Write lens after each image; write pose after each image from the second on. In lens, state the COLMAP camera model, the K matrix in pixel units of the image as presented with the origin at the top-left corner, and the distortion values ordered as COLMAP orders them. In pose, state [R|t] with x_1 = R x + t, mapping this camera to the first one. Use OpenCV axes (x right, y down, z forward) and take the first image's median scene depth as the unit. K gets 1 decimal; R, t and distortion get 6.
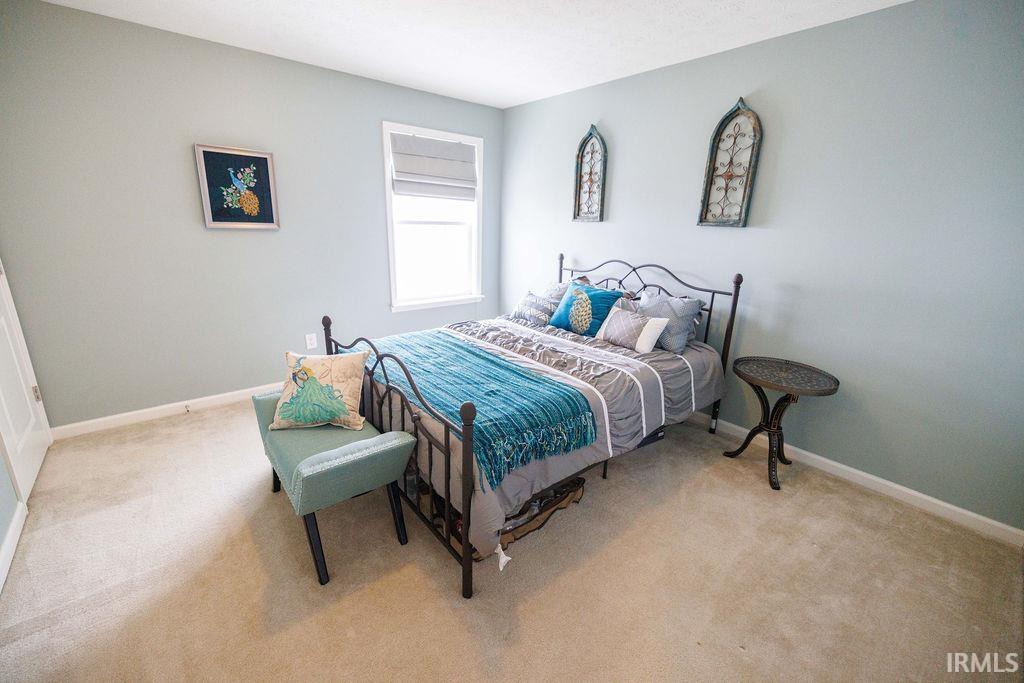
lens RADIAL K [[427.2, 0, 510.8], [0, 427.2, 332.3], [0, 0, 1]] dist [0.001498, 0.000026]
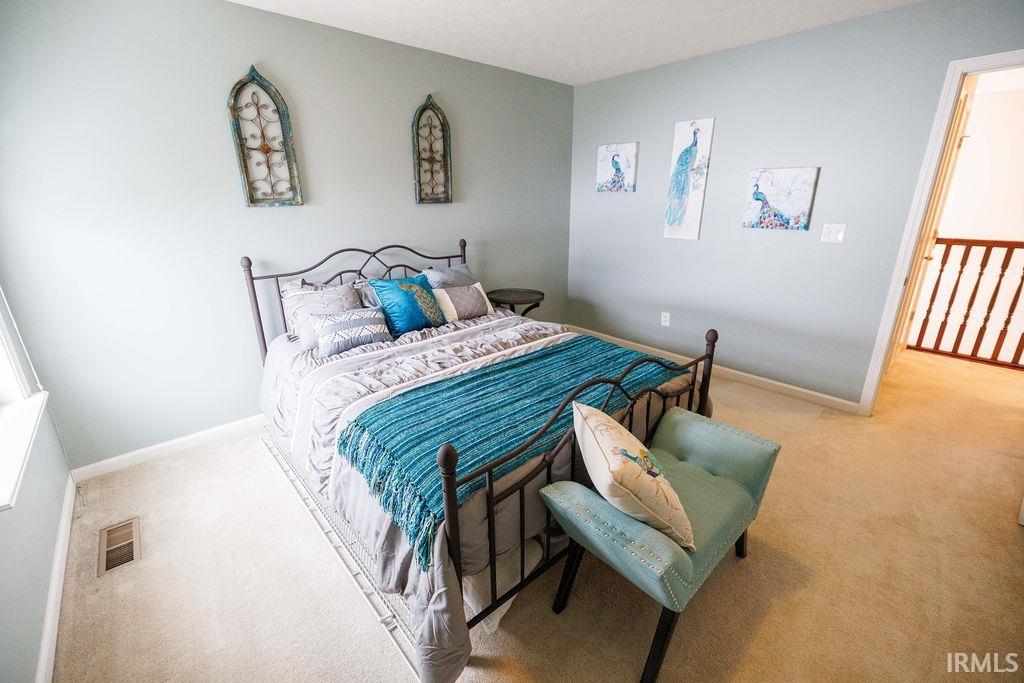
lens RADIAL K [[427.2, 0, 510.8], [0, 427.2, 332.3], [0, 0, 1]] dist [0.001498, 0.000026]
pose [[-0.035839, -0.326250, 0.944604, -0.782249], [0.270556, 0.906745, 0.323439, -0.258718], [-0.962037, 0.267160, 0.055772, 0.856274]]
